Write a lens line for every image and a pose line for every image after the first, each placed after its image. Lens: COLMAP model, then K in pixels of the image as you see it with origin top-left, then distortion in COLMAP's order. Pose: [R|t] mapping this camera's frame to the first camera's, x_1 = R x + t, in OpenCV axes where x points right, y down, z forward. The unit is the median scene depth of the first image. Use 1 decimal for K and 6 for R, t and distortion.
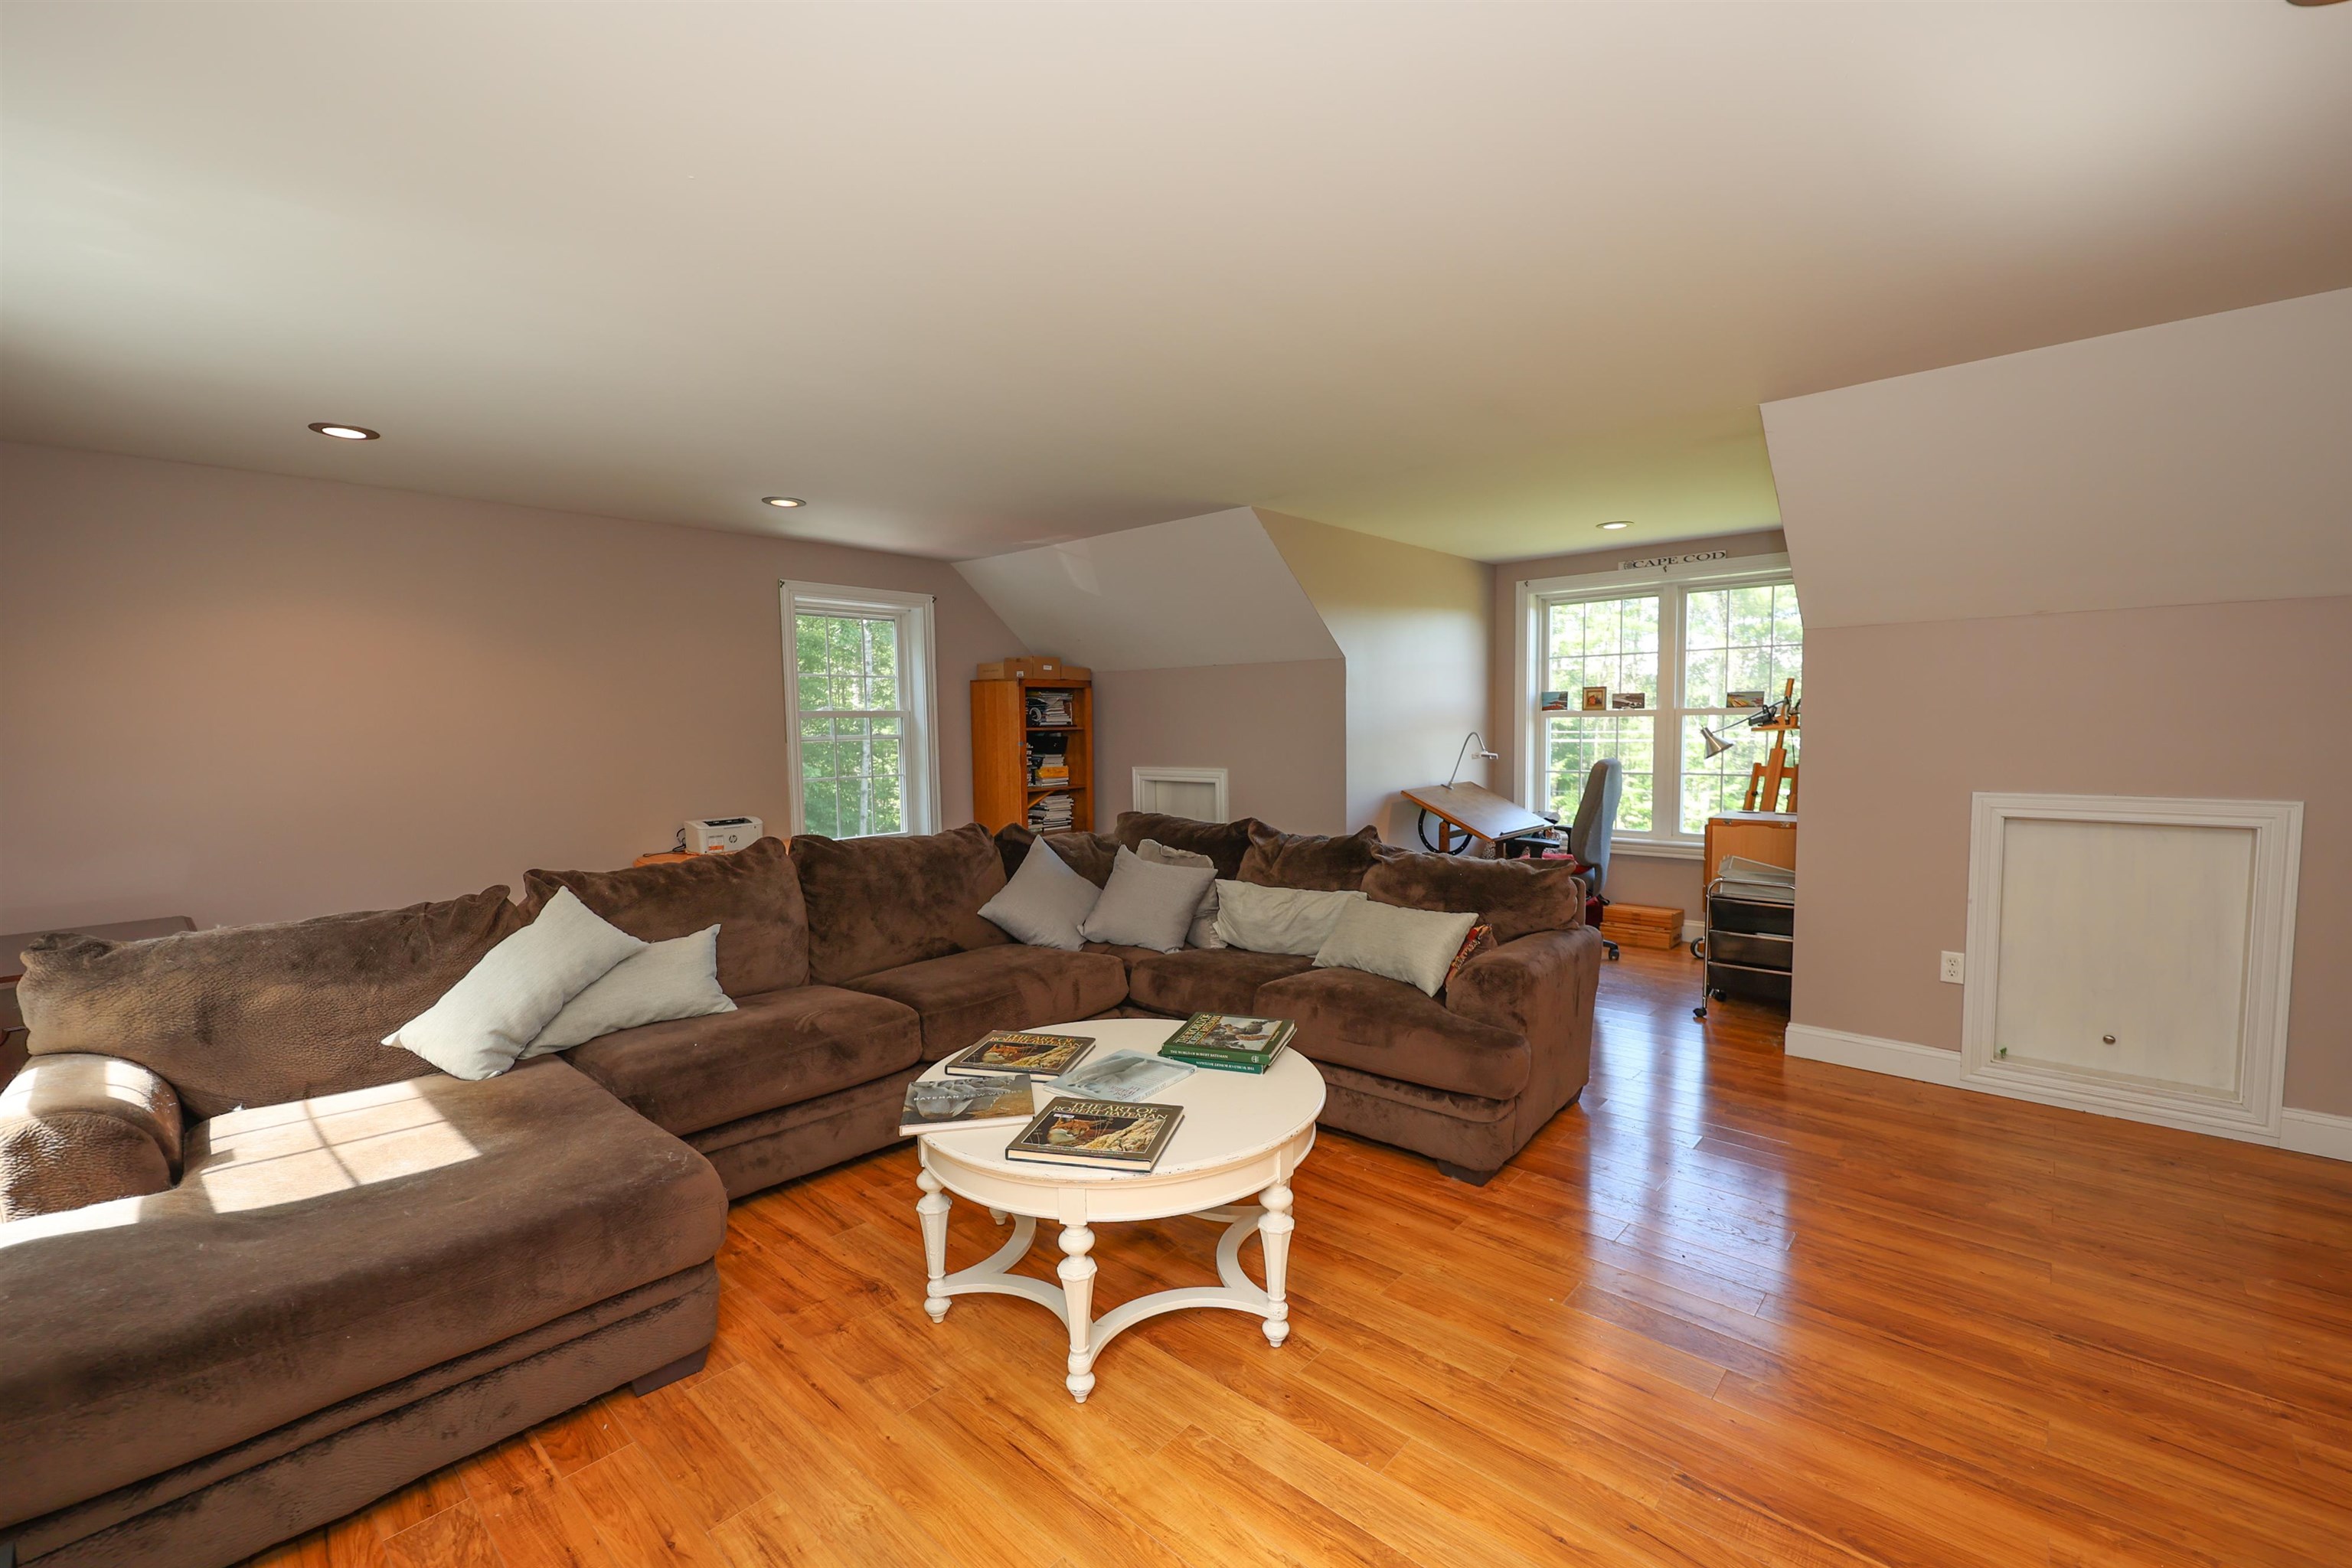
lens RADIAL K [[969.1, 0, 1196.9], [0, 969.1, 776.5], [0, 0, 1]] dist [0.010379, 0.000346]
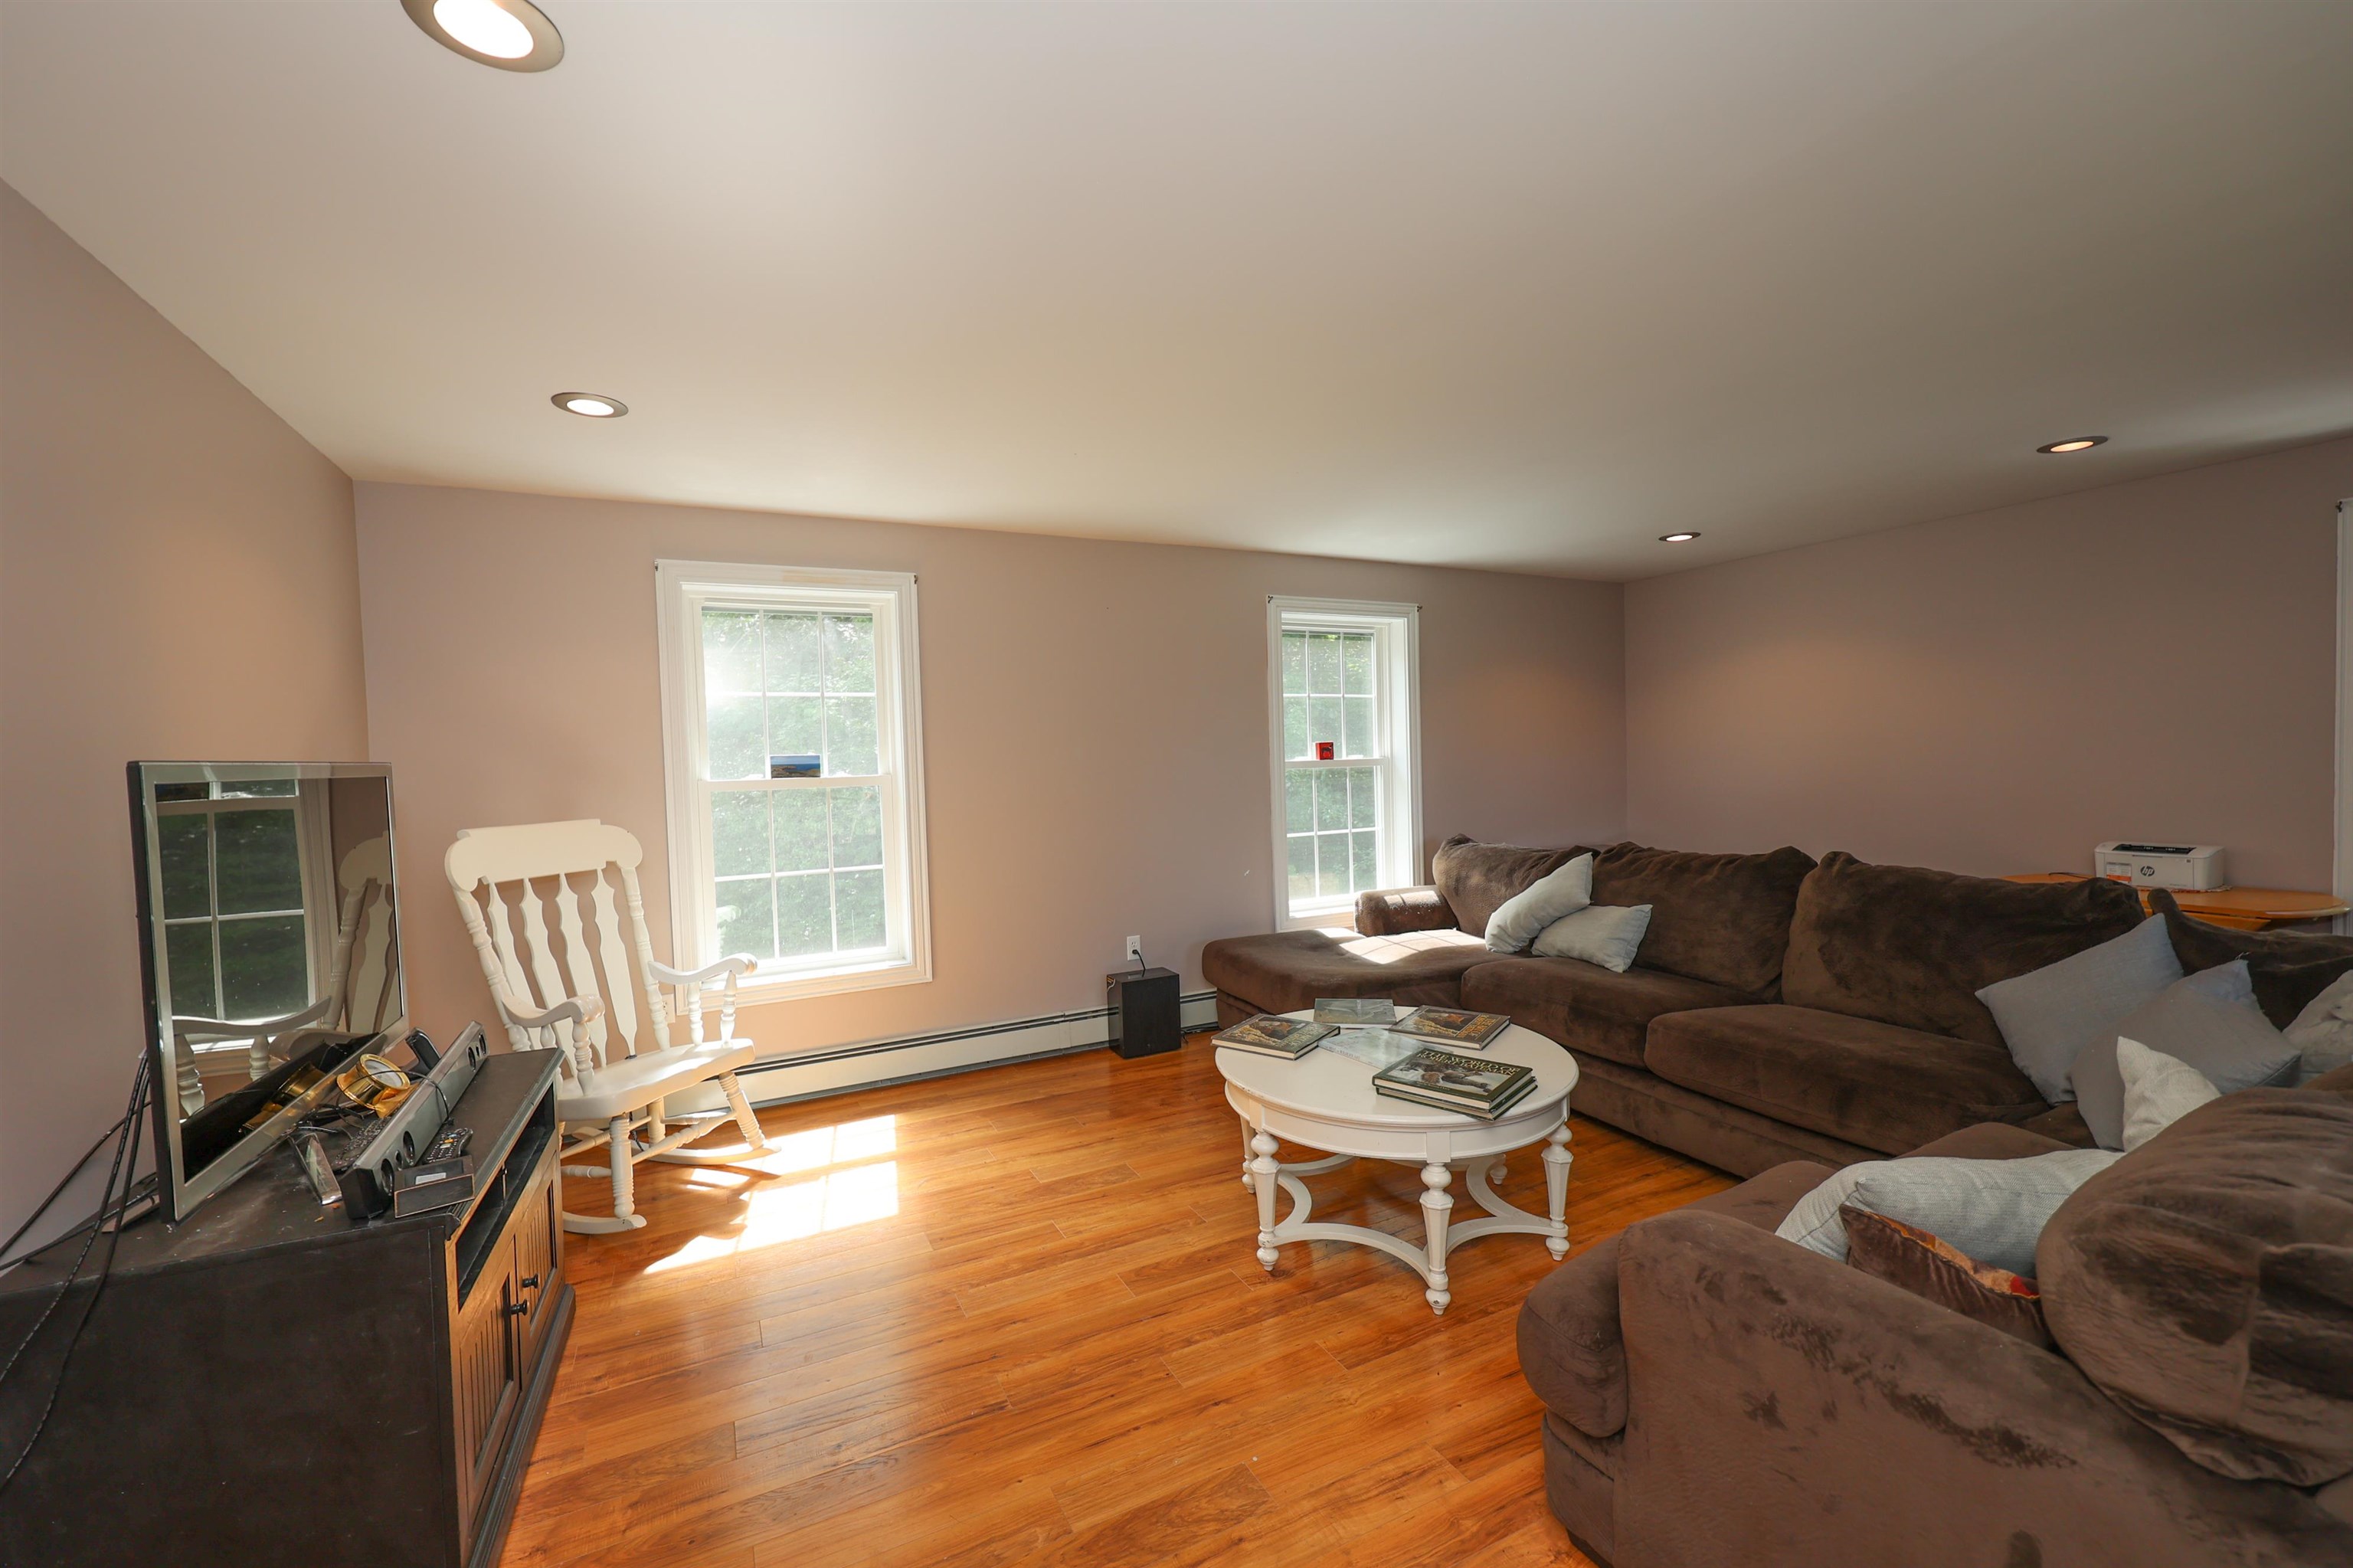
lens RADIAL K [[969.5, 0, 1190.0], [0, 969.5, 792.5], [0, 0, 1]] dist [0.010379, 0.000346]
pose [[-0.356893, 0.057944, -0.932347, 1.230056], [-0.019416, 0.997399, 0.069420, -0.087357], [0.933944, 0.042878, -0.354839, 1.338308]]
